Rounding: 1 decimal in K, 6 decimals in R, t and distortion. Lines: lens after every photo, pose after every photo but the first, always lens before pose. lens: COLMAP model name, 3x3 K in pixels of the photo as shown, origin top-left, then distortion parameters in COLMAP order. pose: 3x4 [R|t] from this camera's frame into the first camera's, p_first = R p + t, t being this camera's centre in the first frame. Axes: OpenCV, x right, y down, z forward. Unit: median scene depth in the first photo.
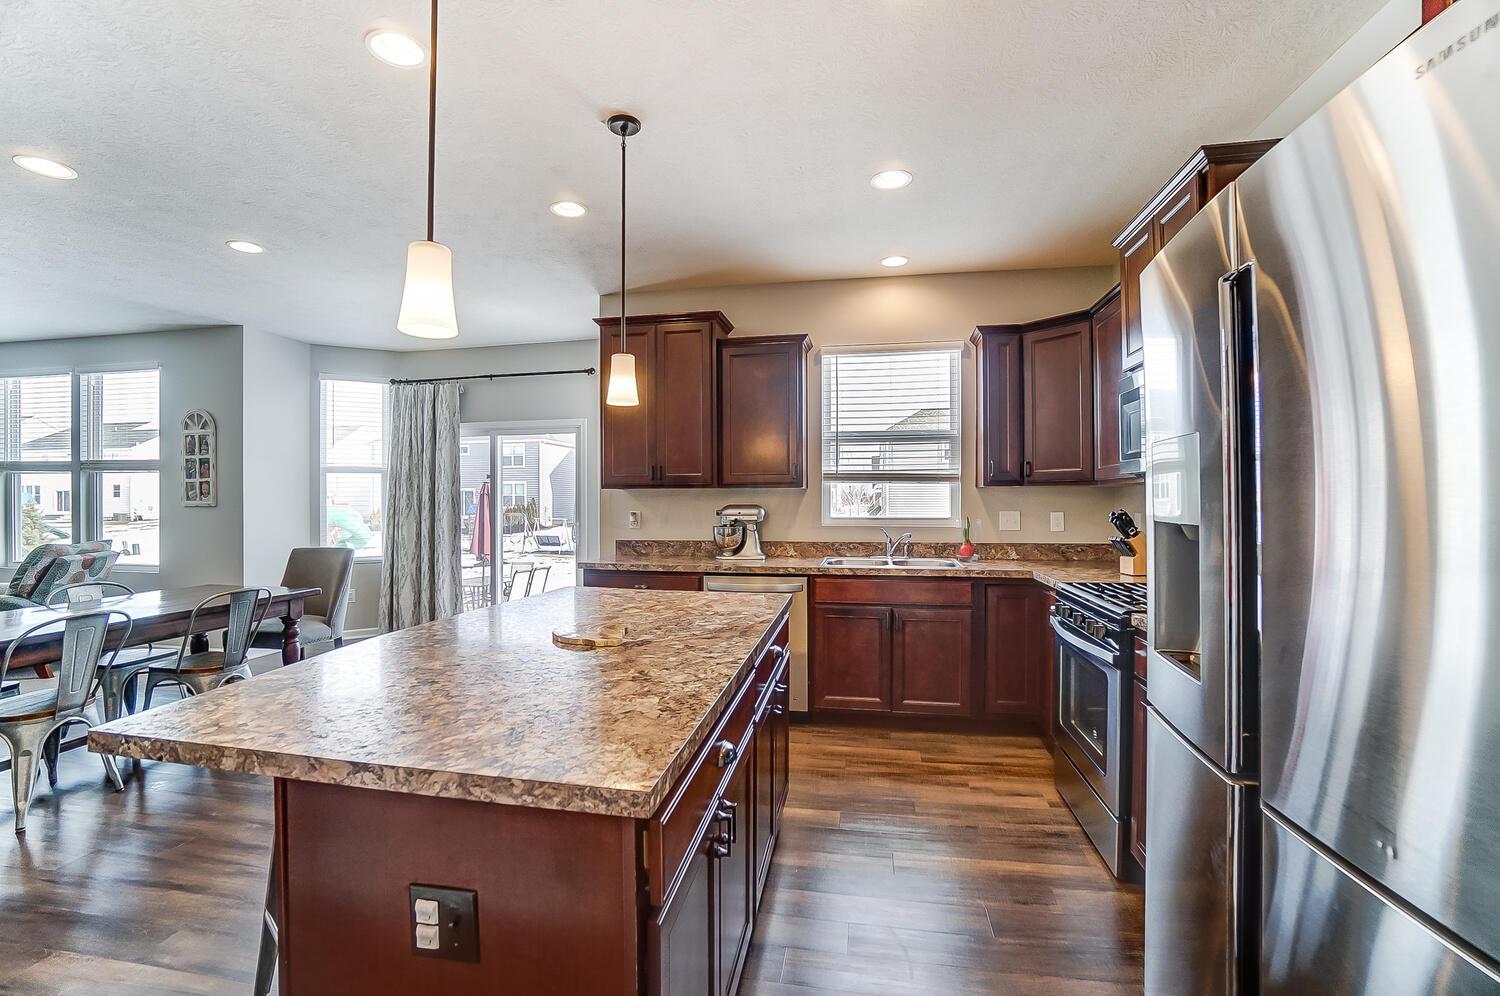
lens RADIAL K [[658.2, 0, 750.0], [0, 658.2, 498.0], [0, 0, 1]] dist [-0.064805, 0.020657]
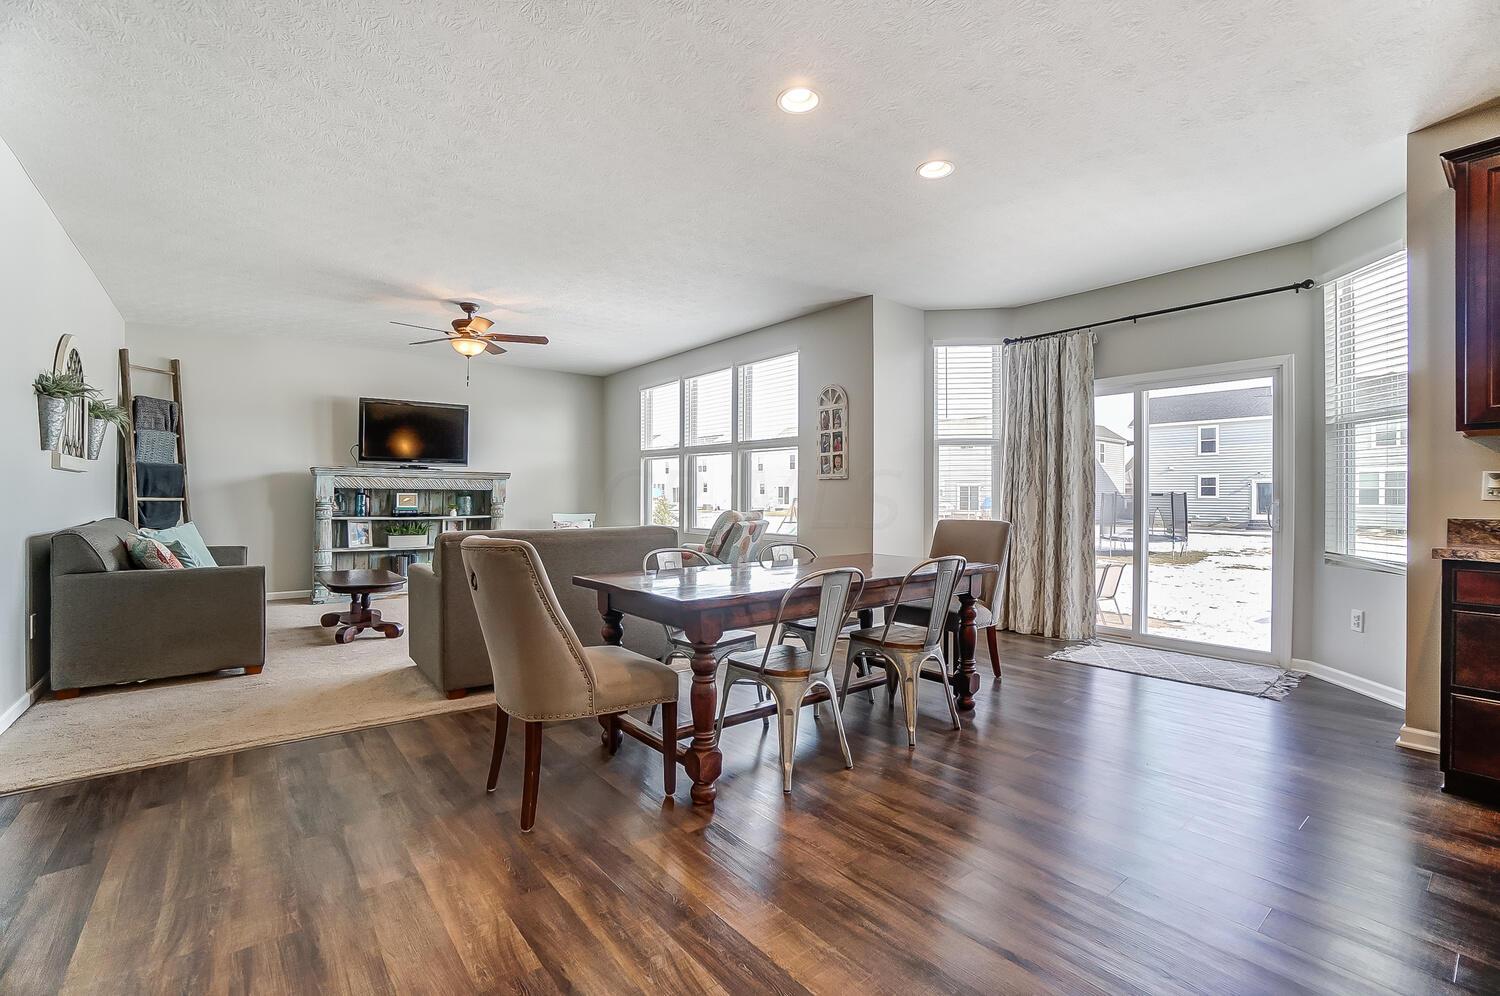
lens RADIAL K [[658.2, 0, 750.0], [0, 658.2, 498.0], [0, 0, 1]] dist [-0.064805, 0.020657]
pose [[0.759090, 0.007398, -0.650944, -0.265138], [-0.005939, 0.999973, 0.004439, 0.038000], [0.650959, 0.000496, 0.759113, 0.099183]]
